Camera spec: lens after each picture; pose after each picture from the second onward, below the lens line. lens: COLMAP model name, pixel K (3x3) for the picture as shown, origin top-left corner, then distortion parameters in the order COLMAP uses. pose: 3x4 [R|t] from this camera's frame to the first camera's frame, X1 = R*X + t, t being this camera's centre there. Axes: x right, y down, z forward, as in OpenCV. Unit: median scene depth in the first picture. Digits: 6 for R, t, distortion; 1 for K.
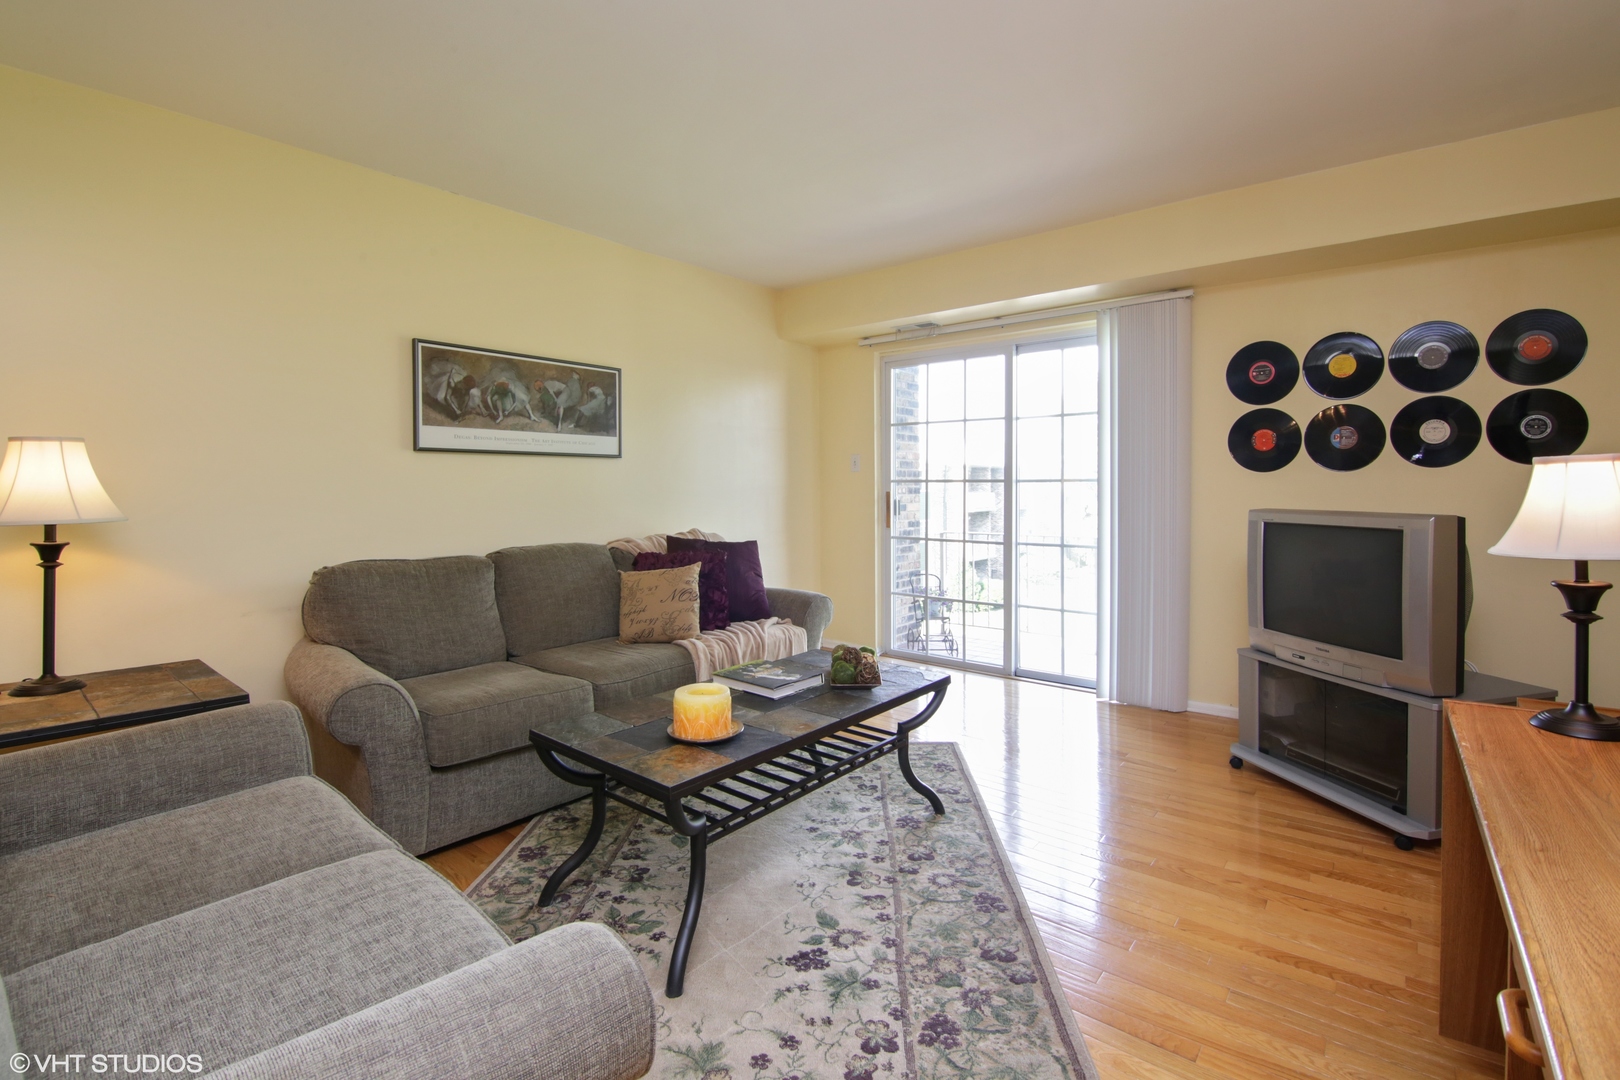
lens RADIAL K [[731.3, 0, 814.3], [0, 731.3, 487.0], [0, 0, 1]] dist [0.000256, -0.000019]
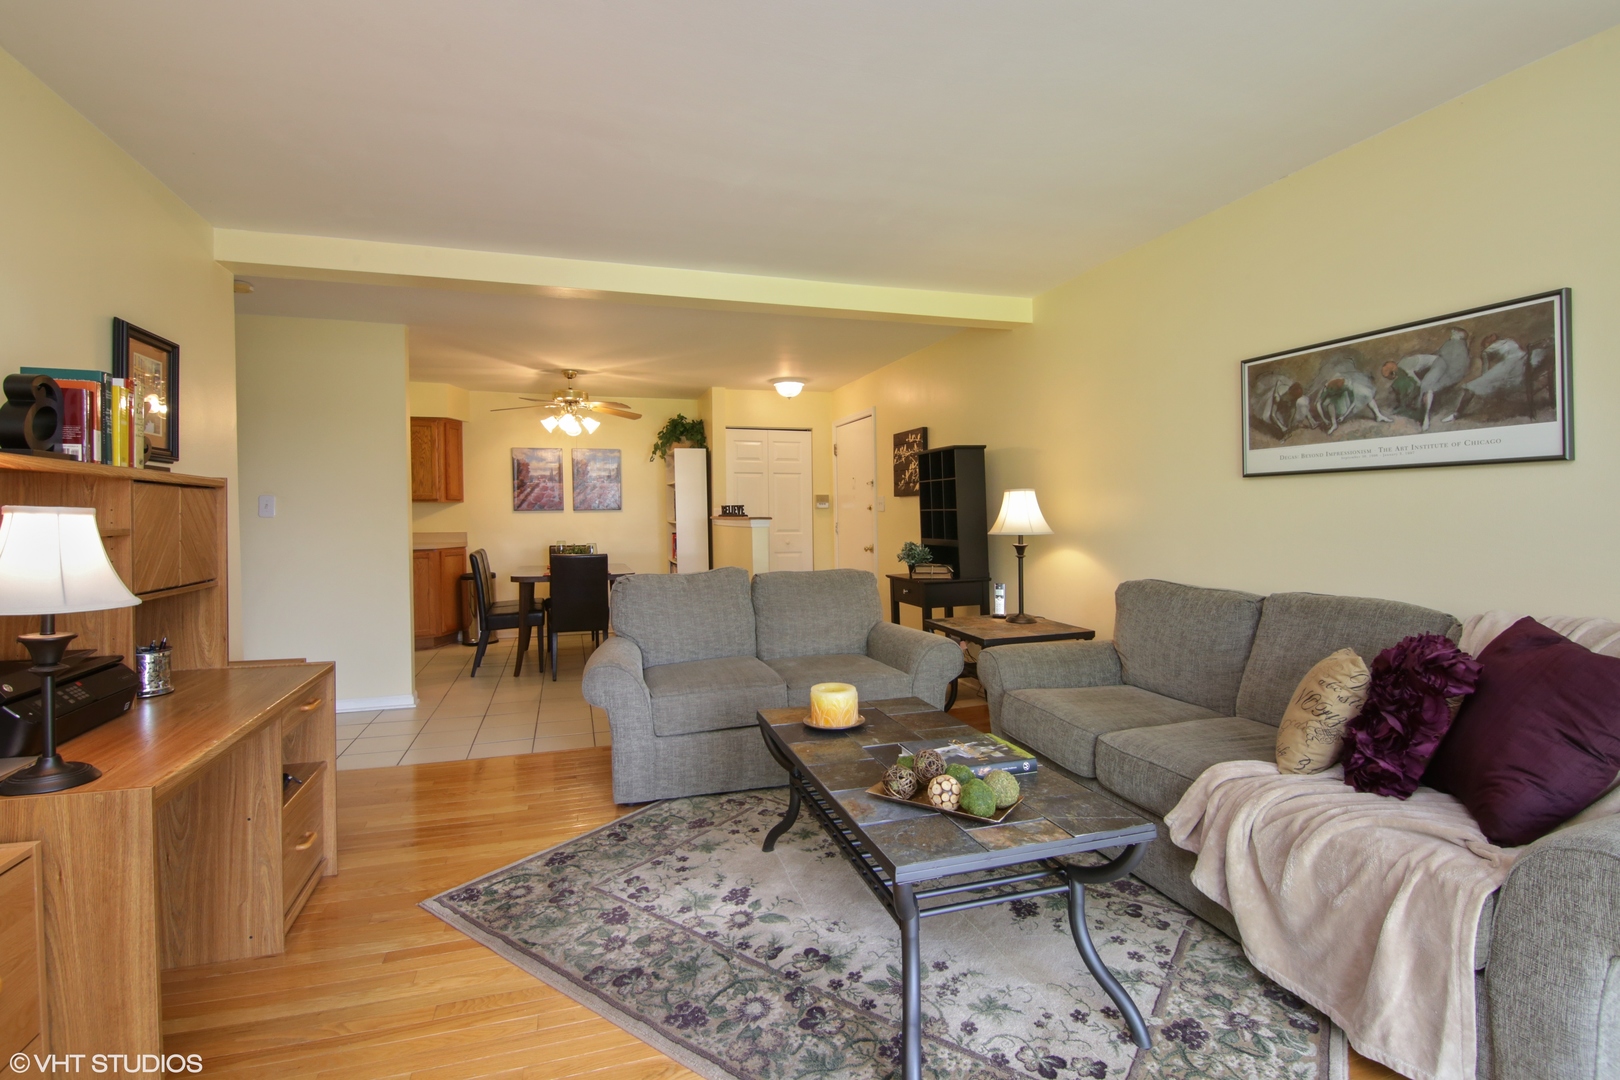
lens RADIAL K [[745.8, 0, 811.8], [0, 745.8, 513.3], [0, 0, 1]] dist [-0.000021, -0.000178]
pose [[-0.538845, 0.007245, -0.842374, 0.759288], [0.007526, 0.999965, 0.003786, -0.014103], [0.842371, -0.004299, -0.538880, 1.363958]]
